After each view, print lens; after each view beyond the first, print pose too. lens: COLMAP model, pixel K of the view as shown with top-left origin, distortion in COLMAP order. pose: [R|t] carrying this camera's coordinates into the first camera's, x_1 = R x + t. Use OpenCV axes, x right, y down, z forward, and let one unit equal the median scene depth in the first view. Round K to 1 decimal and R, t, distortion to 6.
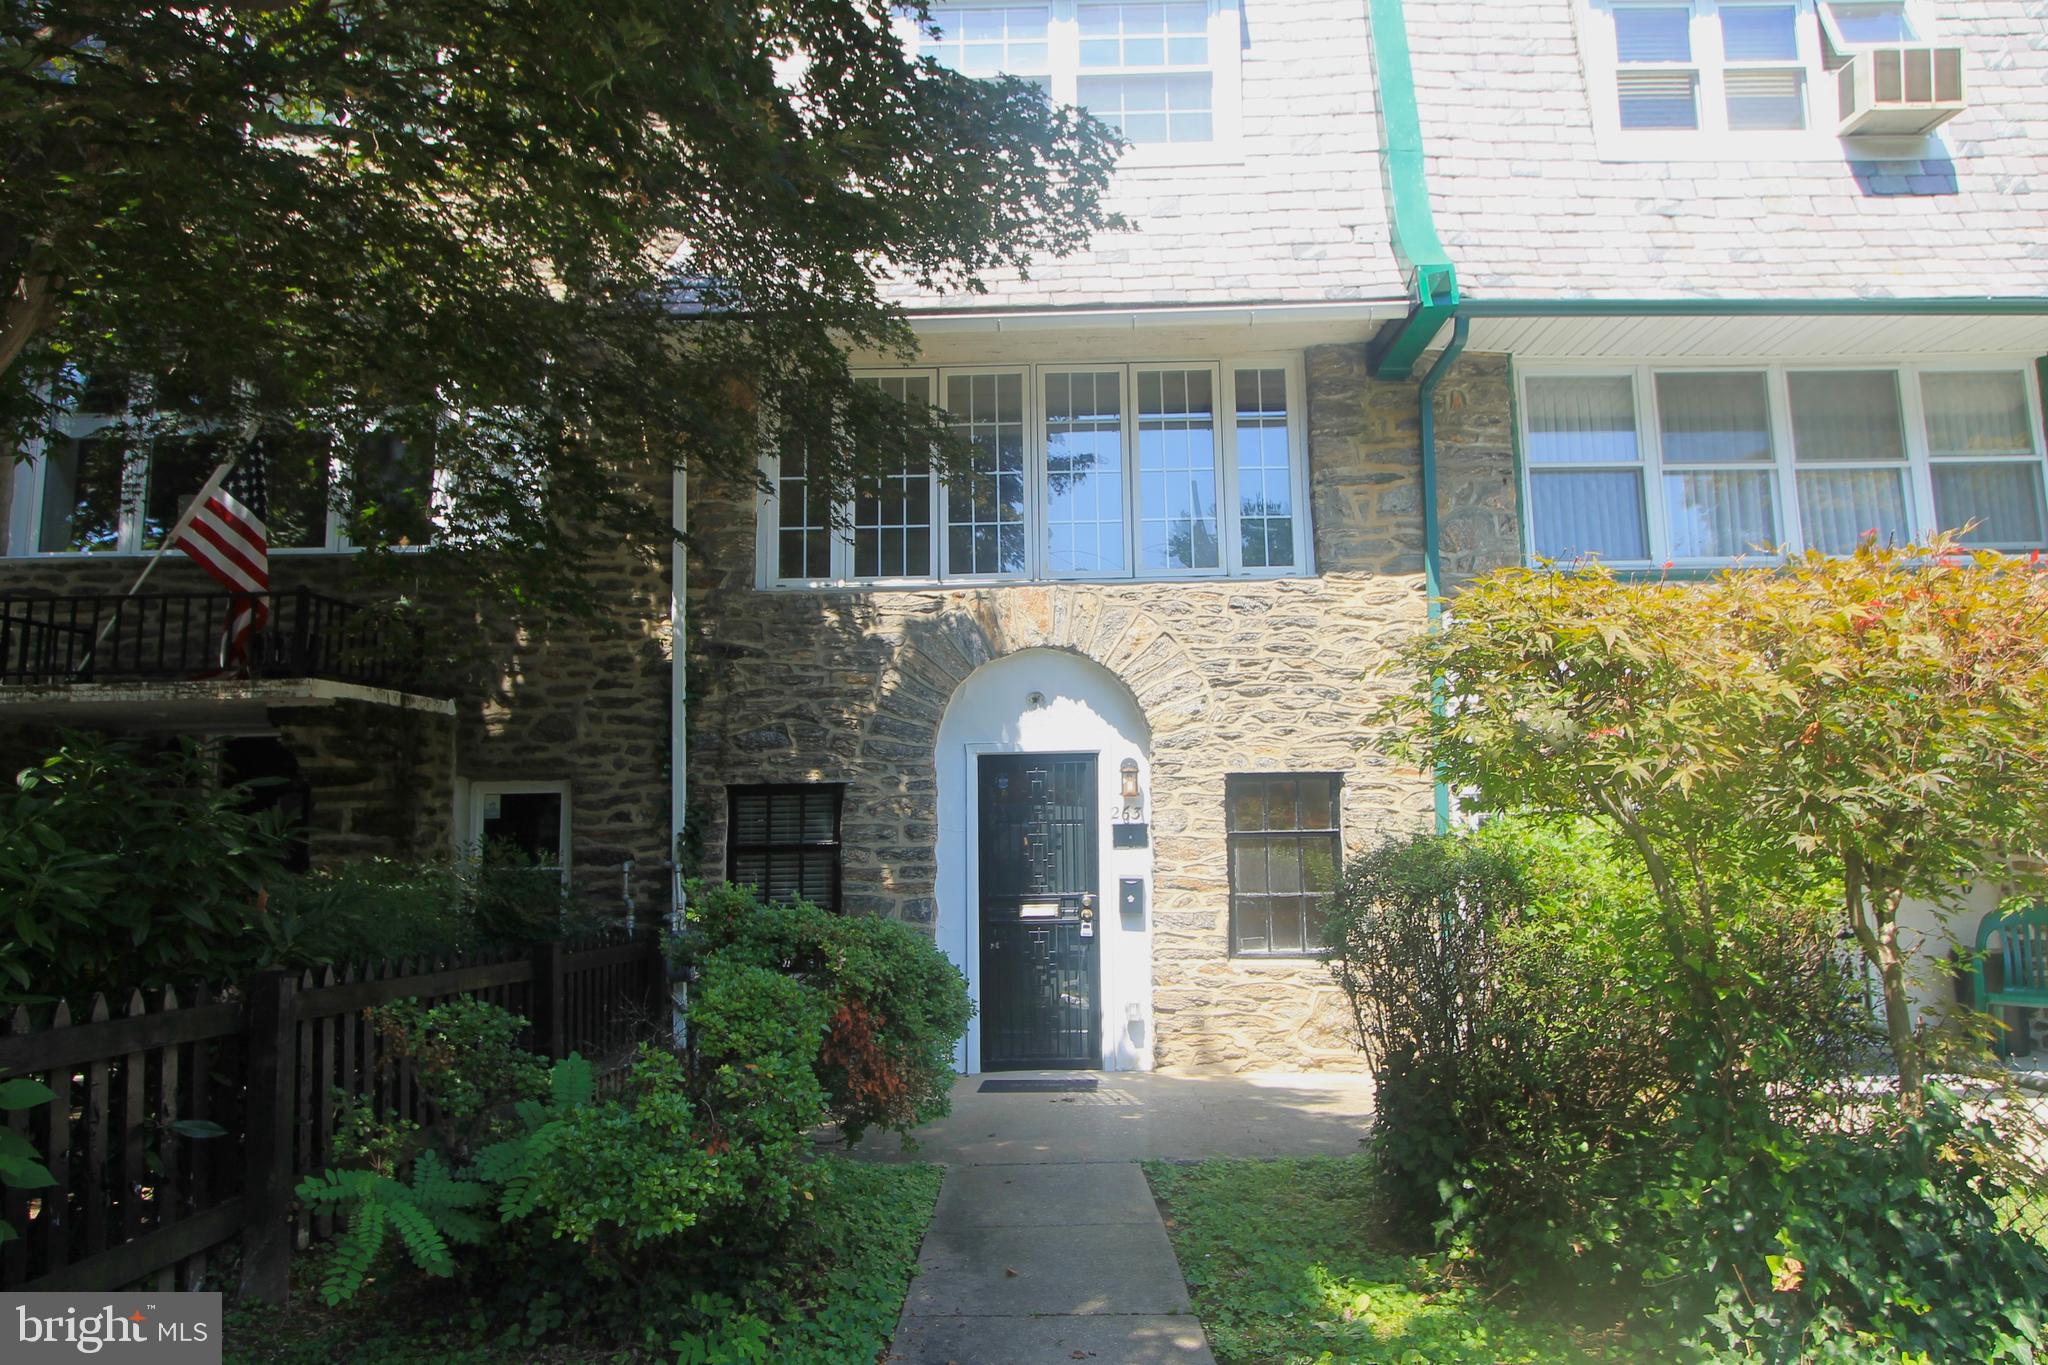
lens RADIAL K [[1363.4, 0, 1023.2], [0, 1363.4, 679.1], [0, 0, 1]] dist [-0.020834, 0.015433]
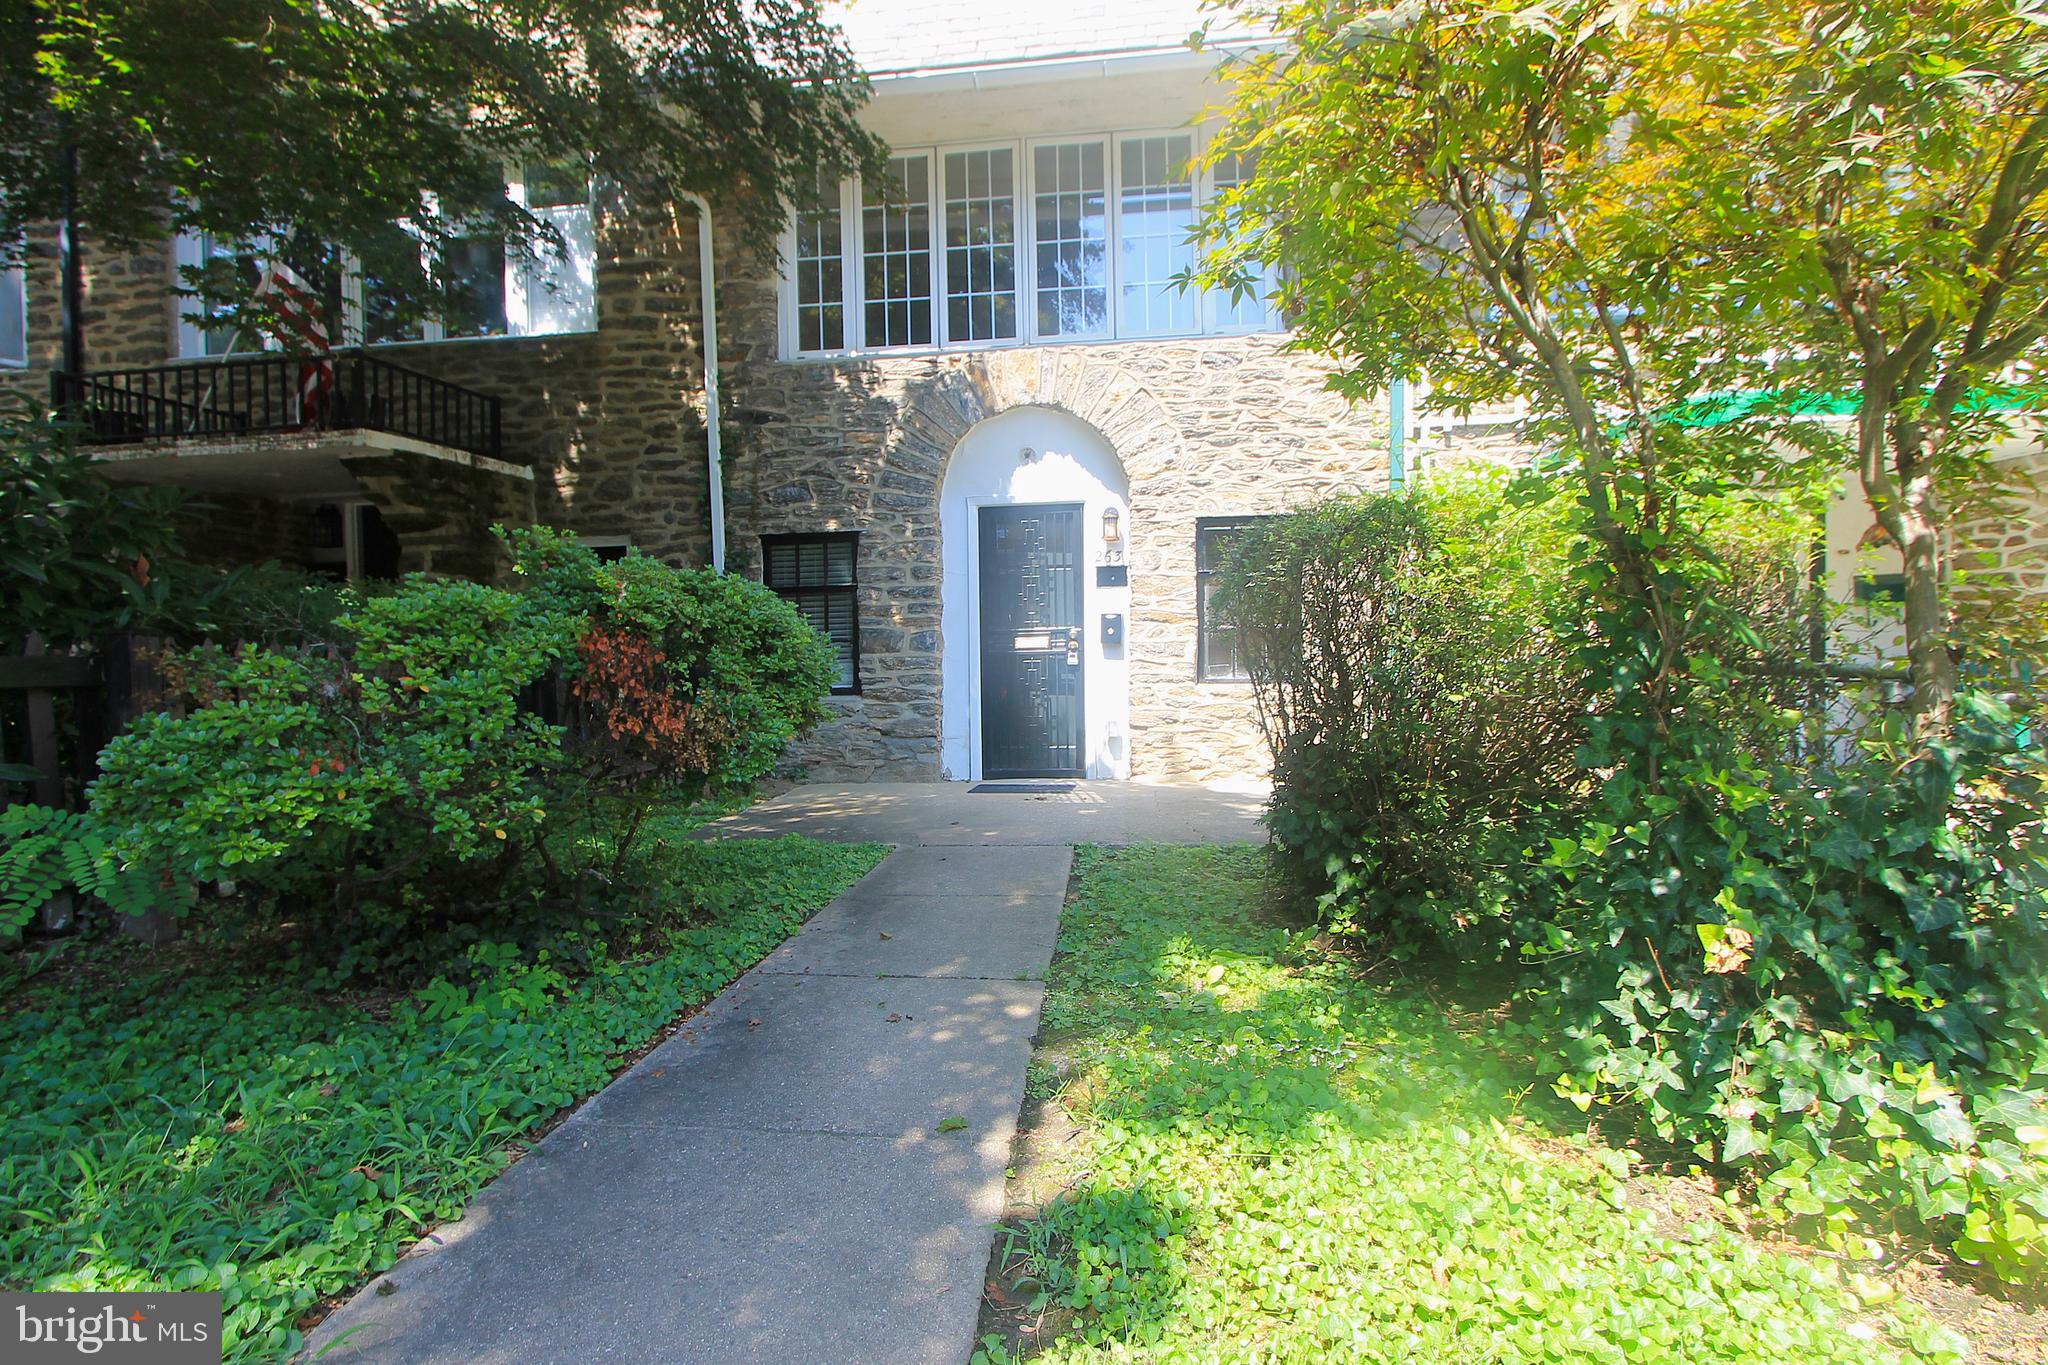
lens RADIAL K [[1010.5, 0, 1017.4], [0, 1010.5, 688.8], [0, 0, 1]] dist [-0.024818, 0.005955]
pose [[0.995280, 0.000674, -0.097047, 0.085703], [0.014967, 0.986947, 0.160348, 0.074594], [0.095888, -0.161044, 0.982278, 0.164862]]
